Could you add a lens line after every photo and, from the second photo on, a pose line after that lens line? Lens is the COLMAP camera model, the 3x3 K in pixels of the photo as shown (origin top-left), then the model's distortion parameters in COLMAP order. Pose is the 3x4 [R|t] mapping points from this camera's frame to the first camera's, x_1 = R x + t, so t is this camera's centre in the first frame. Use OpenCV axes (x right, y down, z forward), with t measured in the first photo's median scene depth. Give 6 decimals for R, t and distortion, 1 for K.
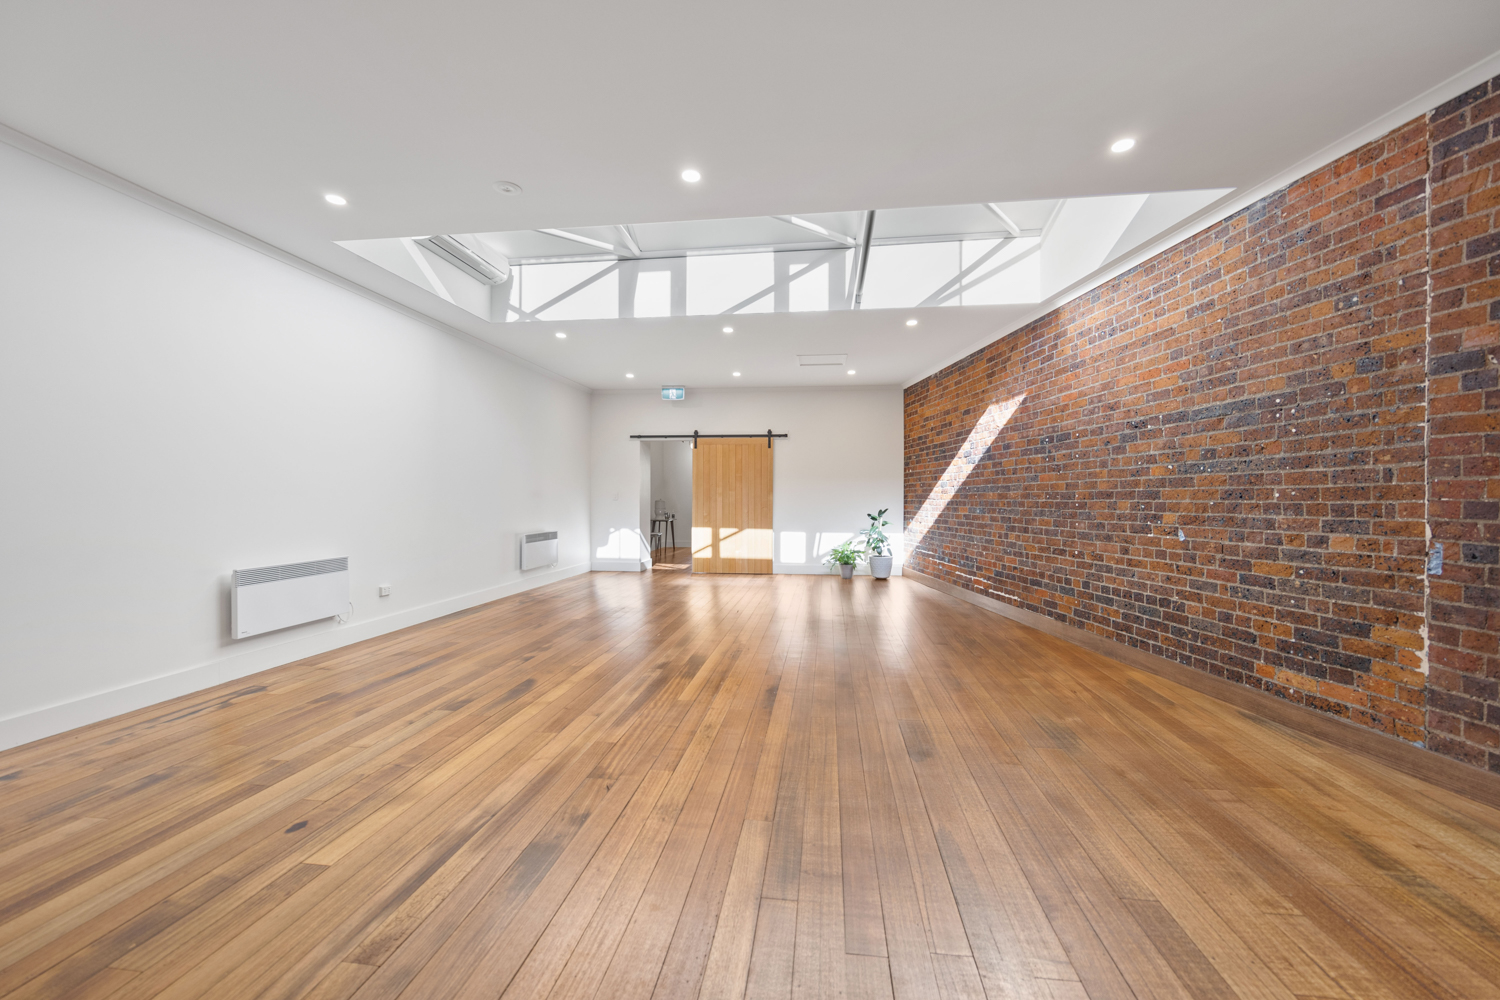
lens RADIAL K [[607.3, 0, 739.2], [0, 607.3, 497.3], [0, 0, 1]] dist [-0.004711, -0.000032]
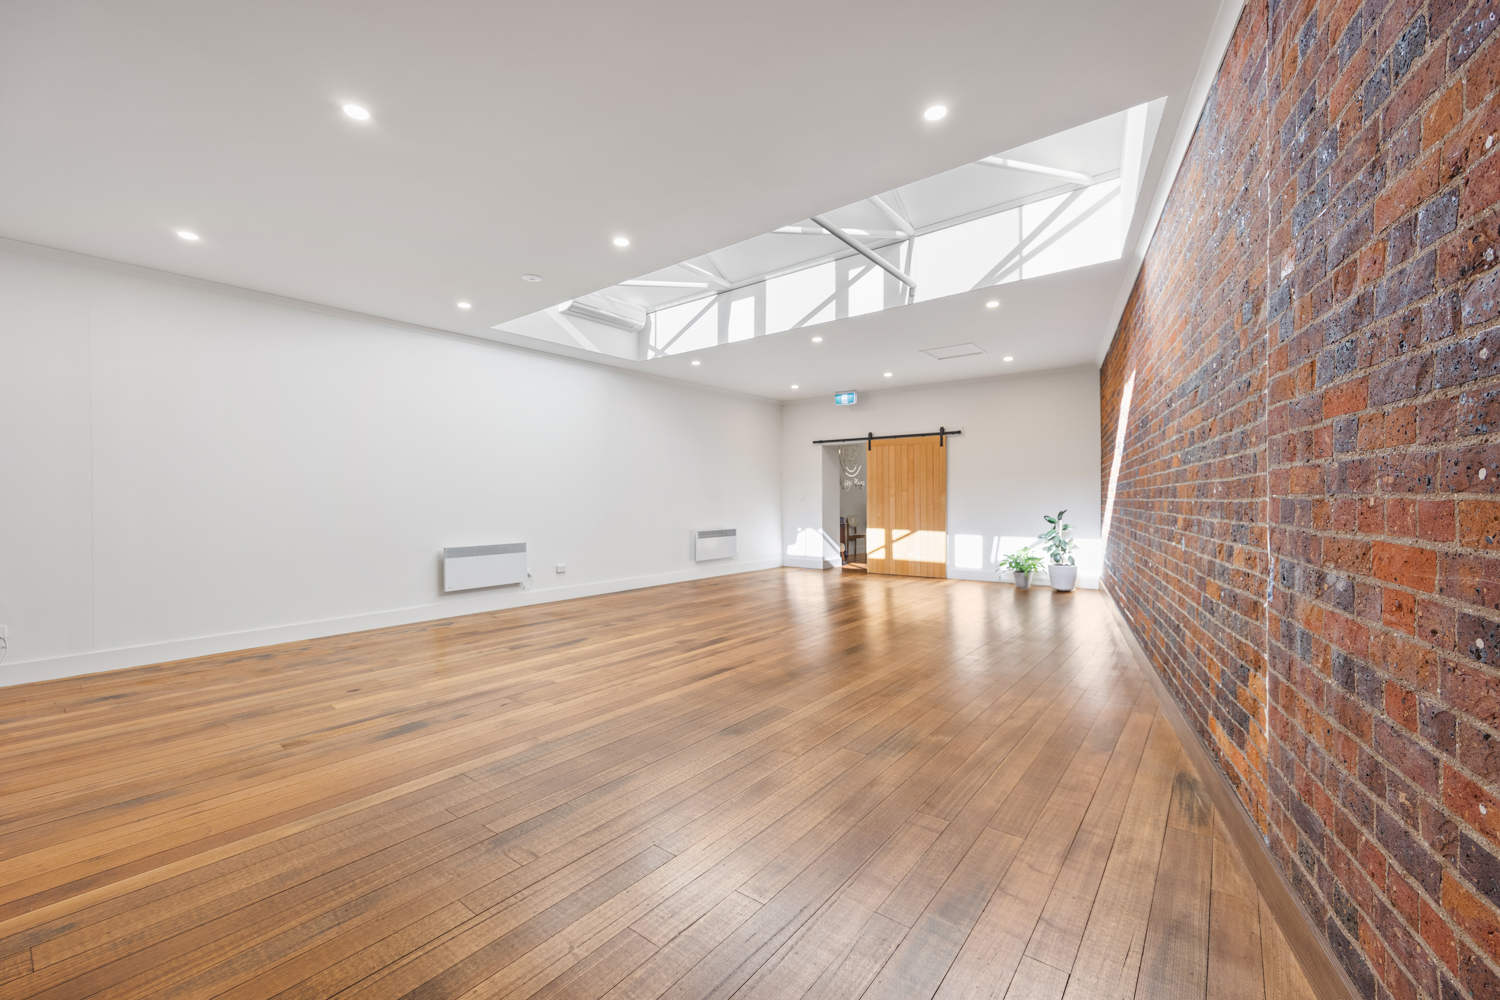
lens RADIAL K [[607.3, 0, 739.2], [0, 607.3, 497.3], [0, 0, 1]] dist [-0.004711, -0.000032]
pose [[0.857421, -0.008930, -0.514538, 0.383291], [0.007250, 0.999960, -0.005274, 0.002239], [0.514564, 0.000792, 0.857451, 0.026229]]
